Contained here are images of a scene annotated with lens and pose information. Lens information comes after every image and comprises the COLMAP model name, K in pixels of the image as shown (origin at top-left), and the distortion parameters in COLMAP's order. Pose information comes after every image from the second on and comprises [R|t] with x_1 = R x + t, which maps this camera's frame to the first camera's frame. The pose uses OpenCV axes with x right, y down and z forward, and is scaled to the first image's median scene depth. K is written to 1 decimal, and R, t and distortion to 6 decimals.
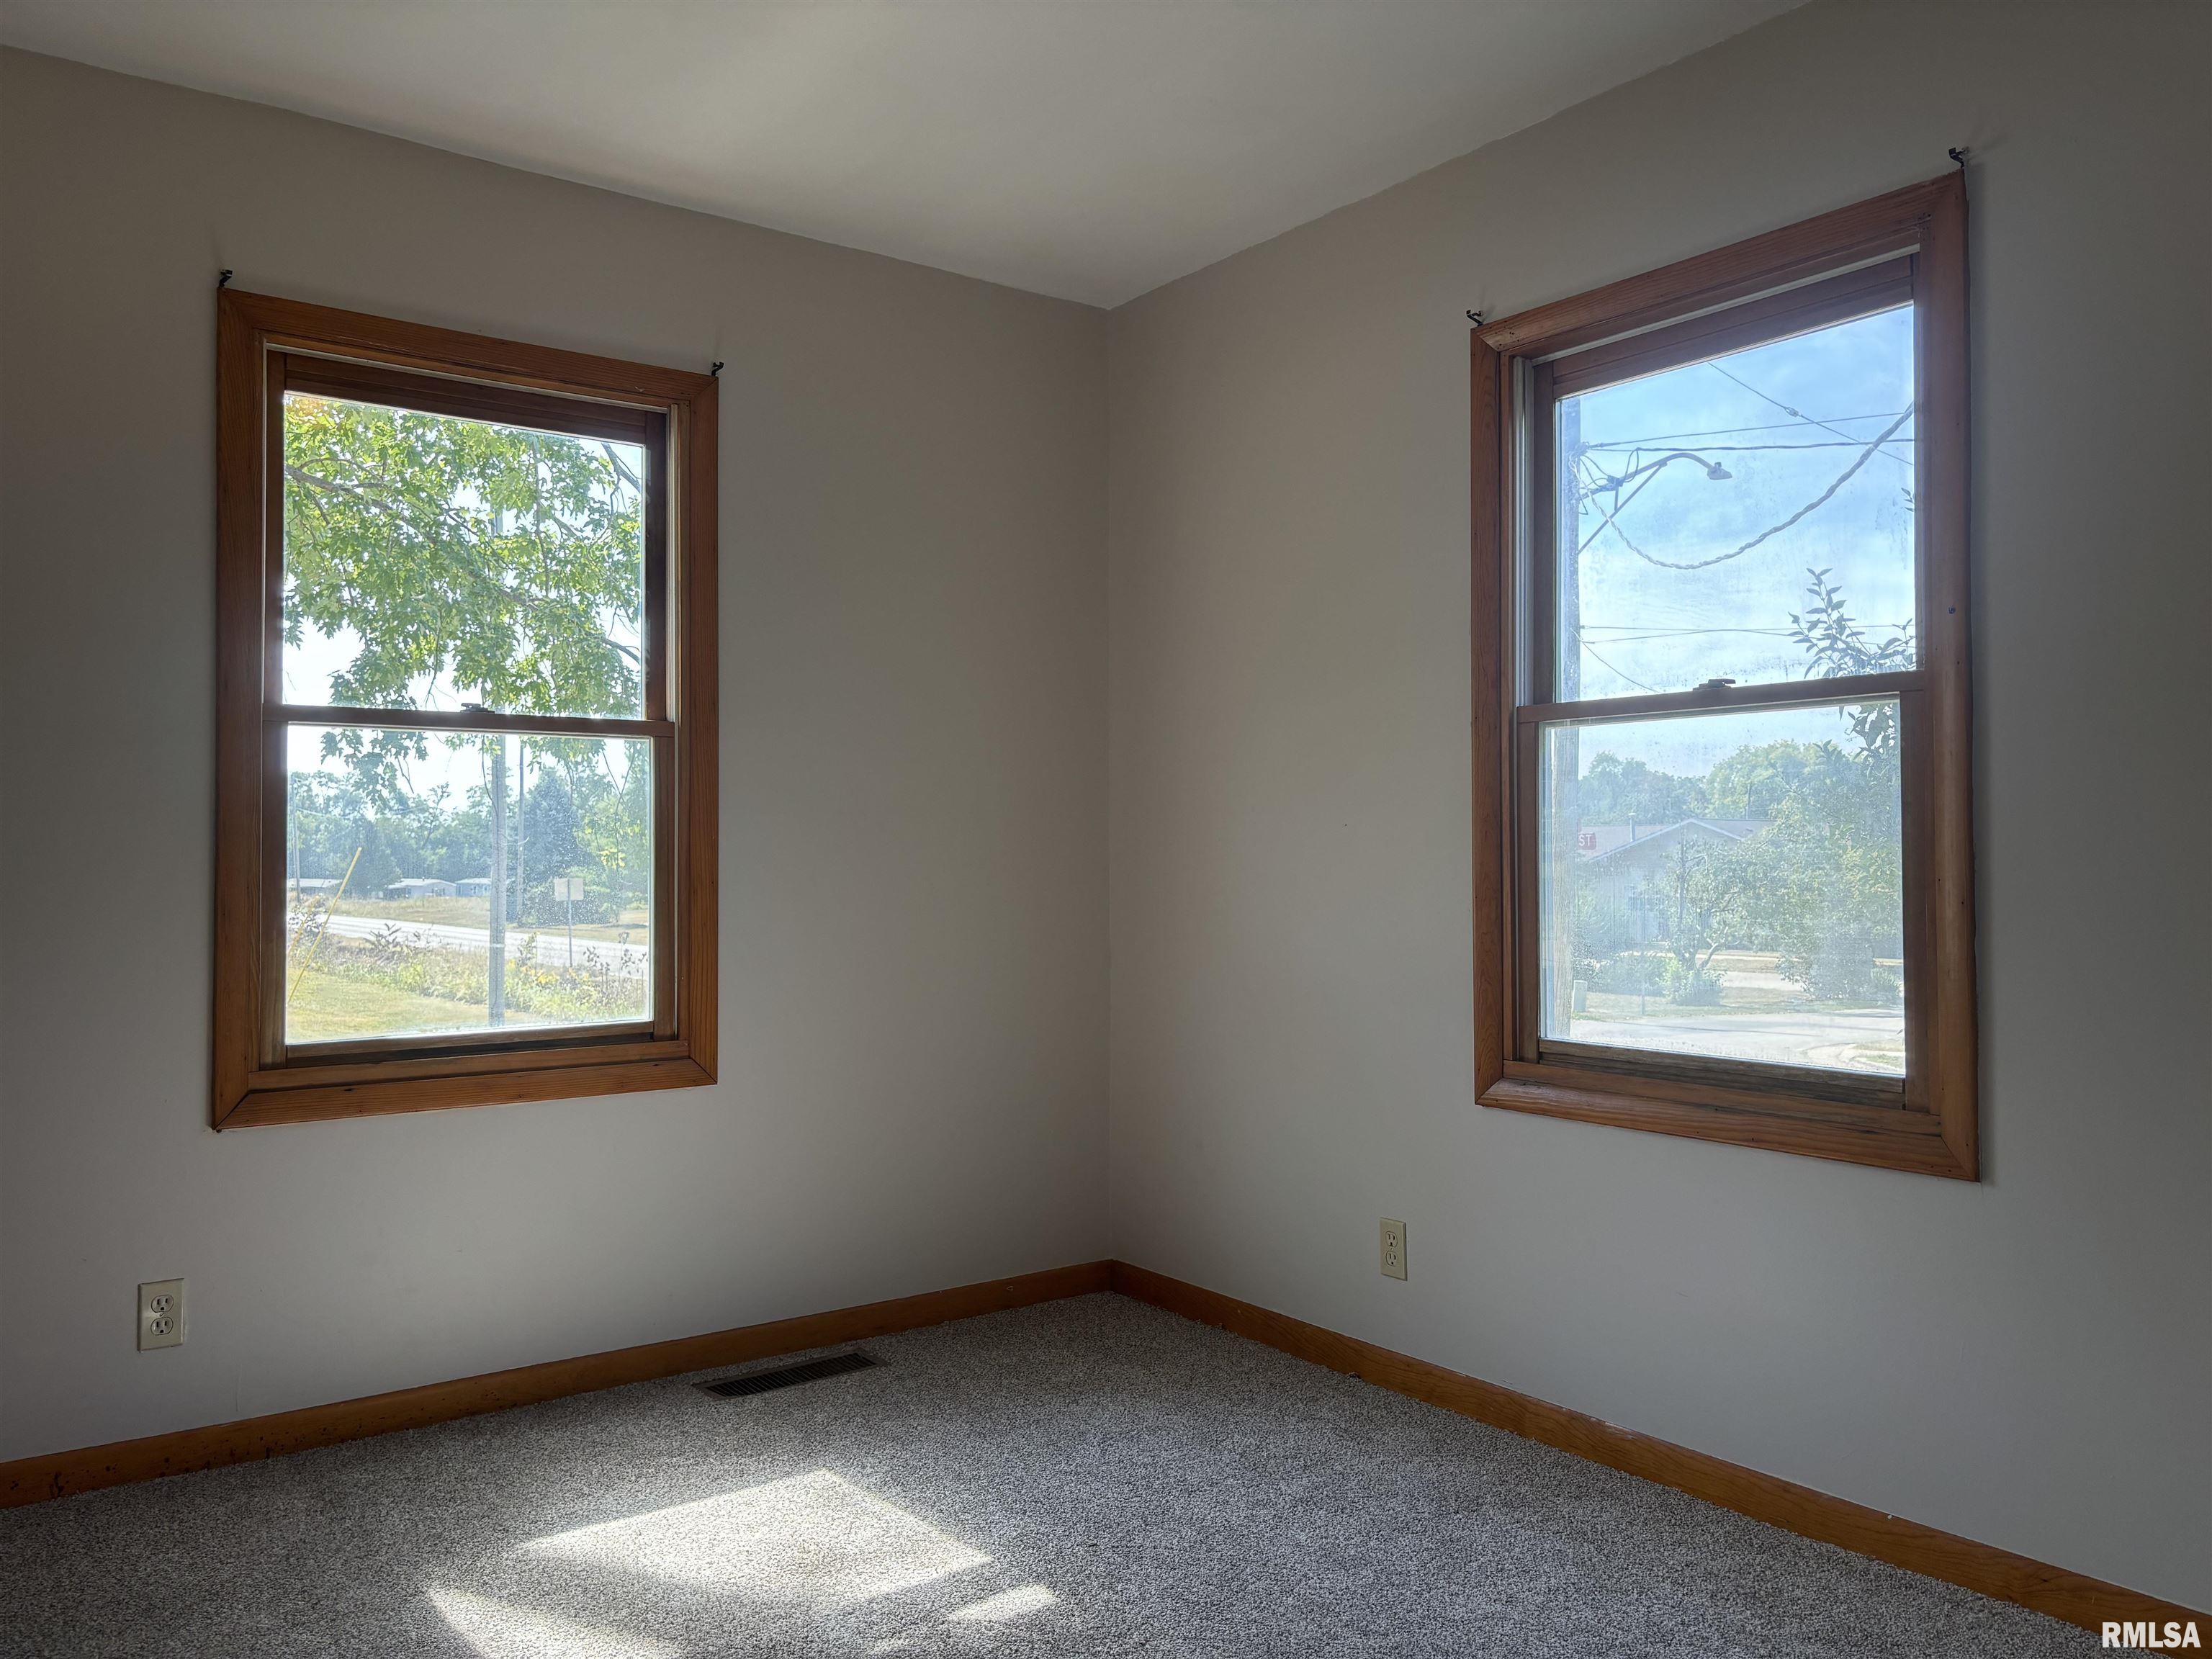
lens RADIAL K [[1675.1, 0, 1122.5], [0, 1675.1, 814.4], [0, 0, 1]] dist [0.044444, -0.049228]
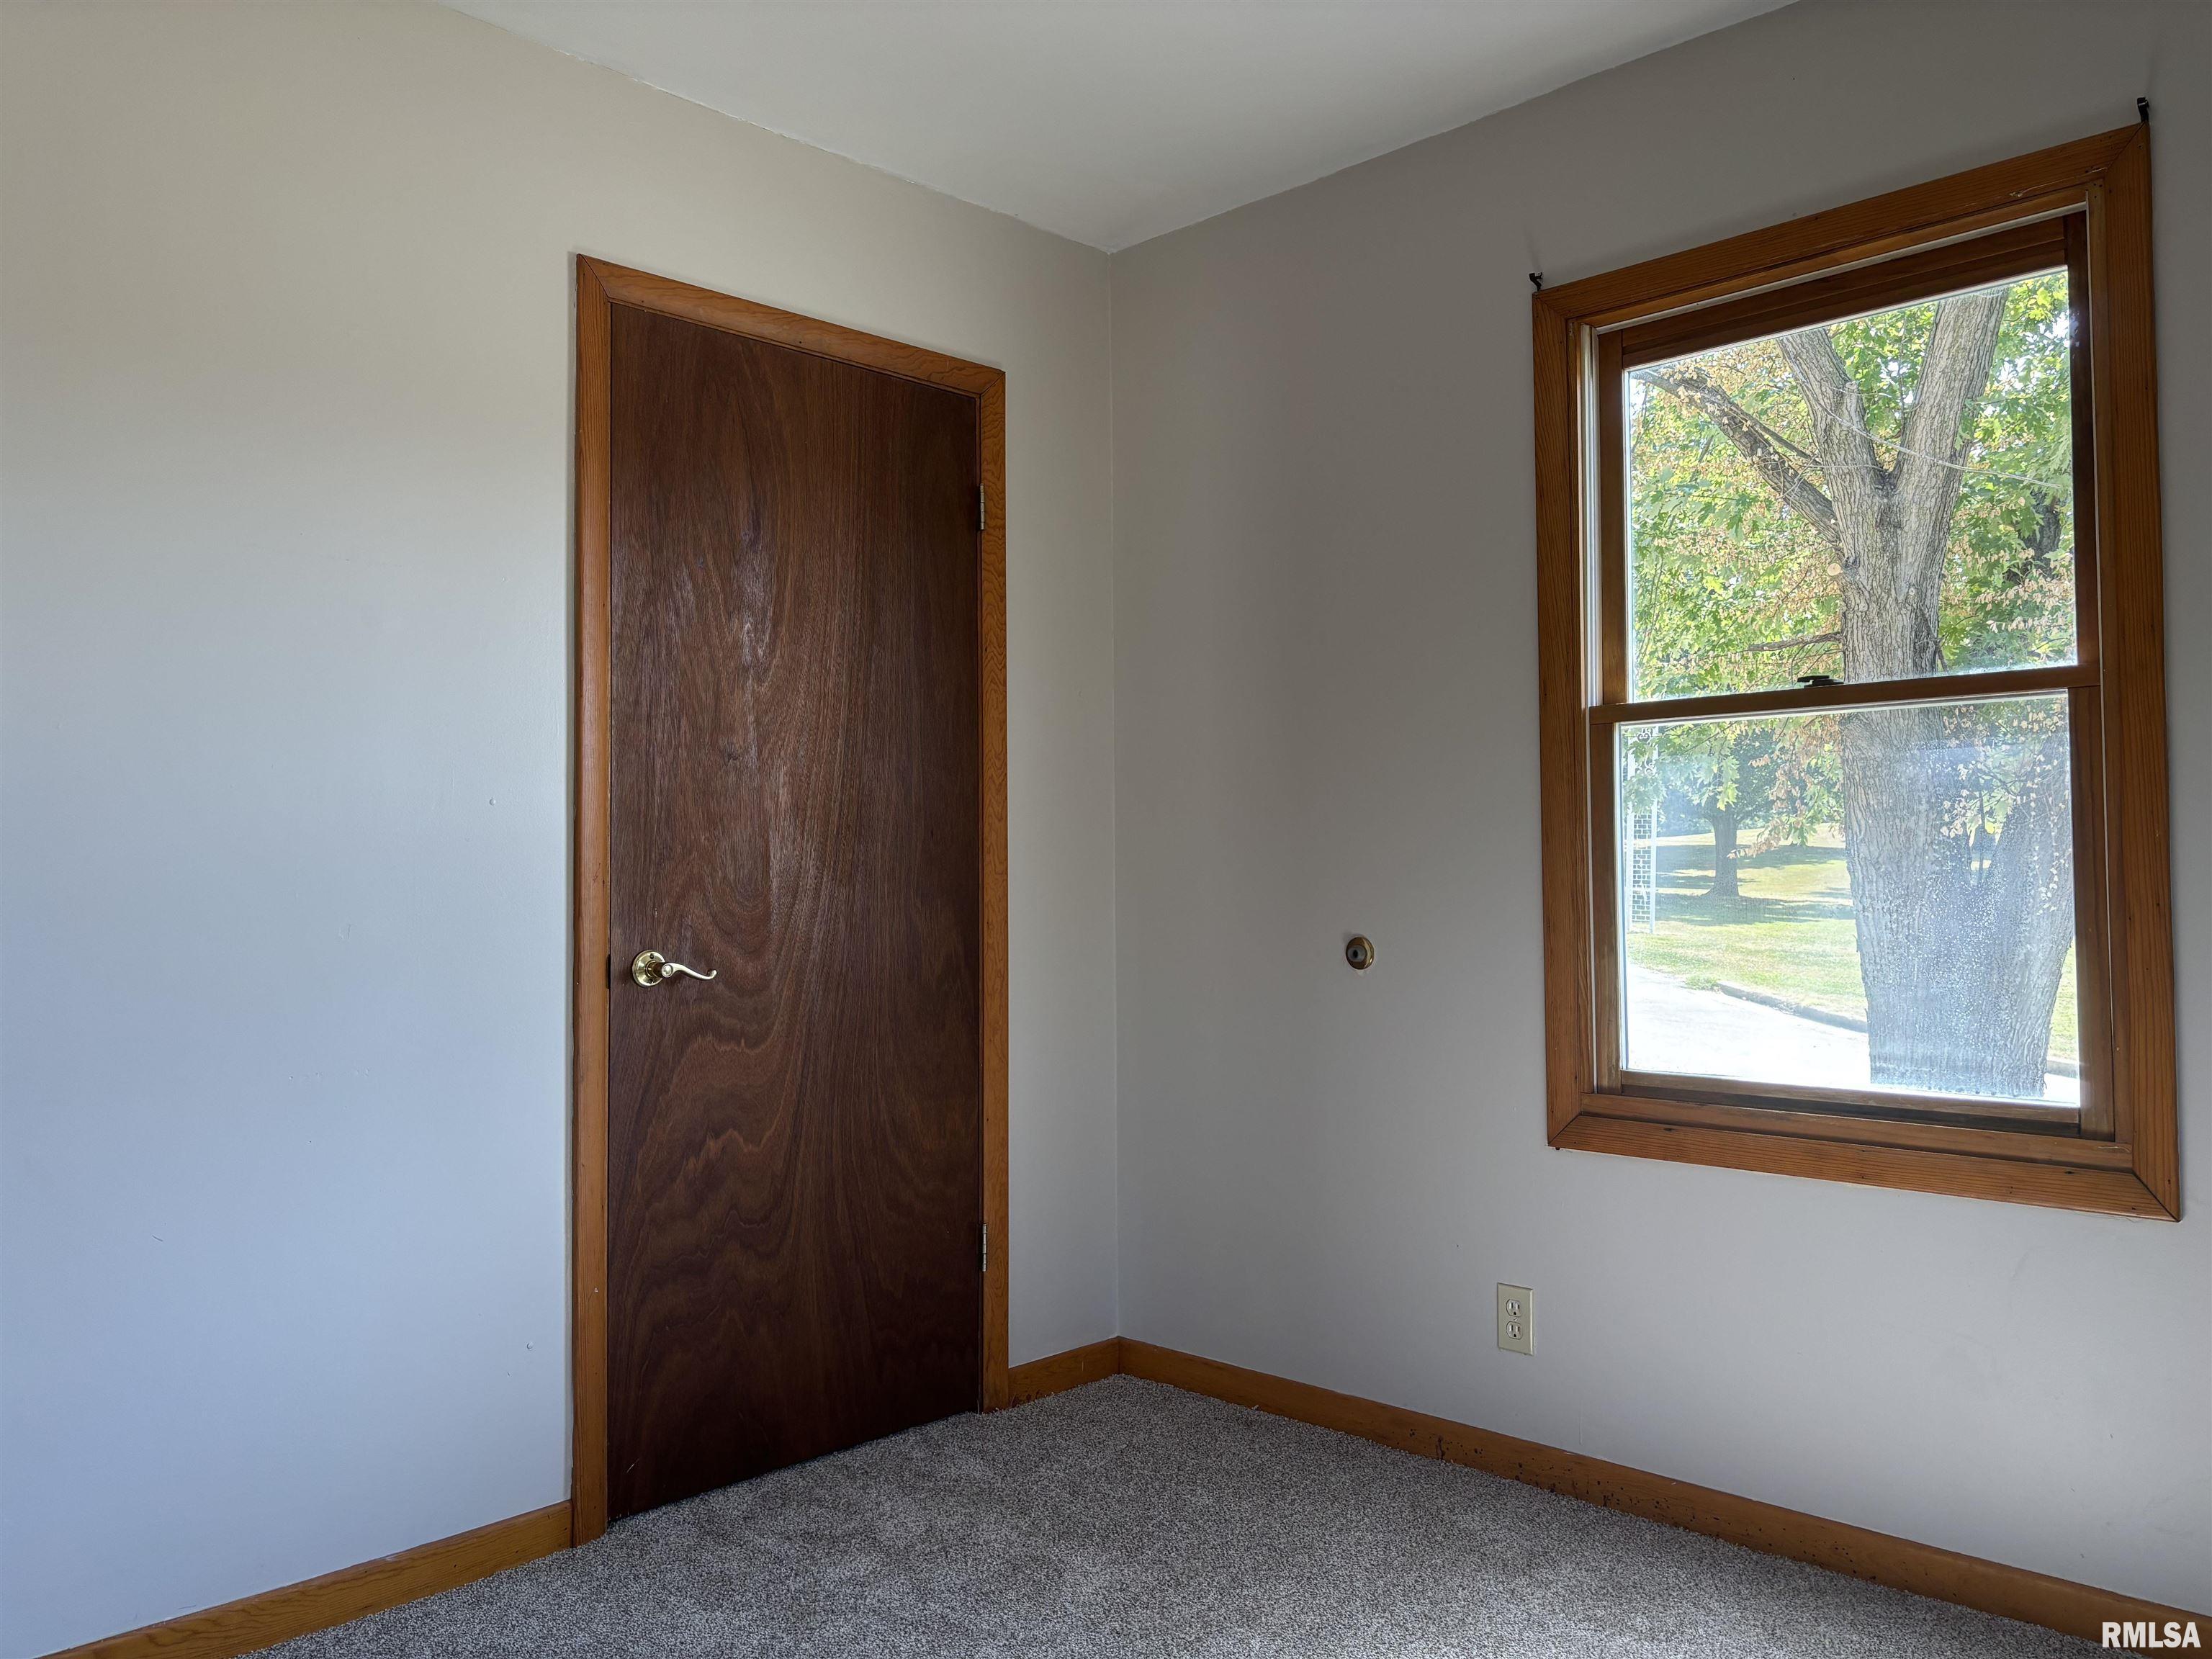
lens RADIAL K [[1675.1, 0, 1103.0], [0, 1675.1, 826.5], [0, 0, 1]] dist [0.044444, -0.049228]
pose [[0.151659, -0.026411, -0.988080, 0.373493], [0.033908, 0.999194, -0.021503, 0.011805], [0.987851, -0.030243, 0.152432, 0.563779]]
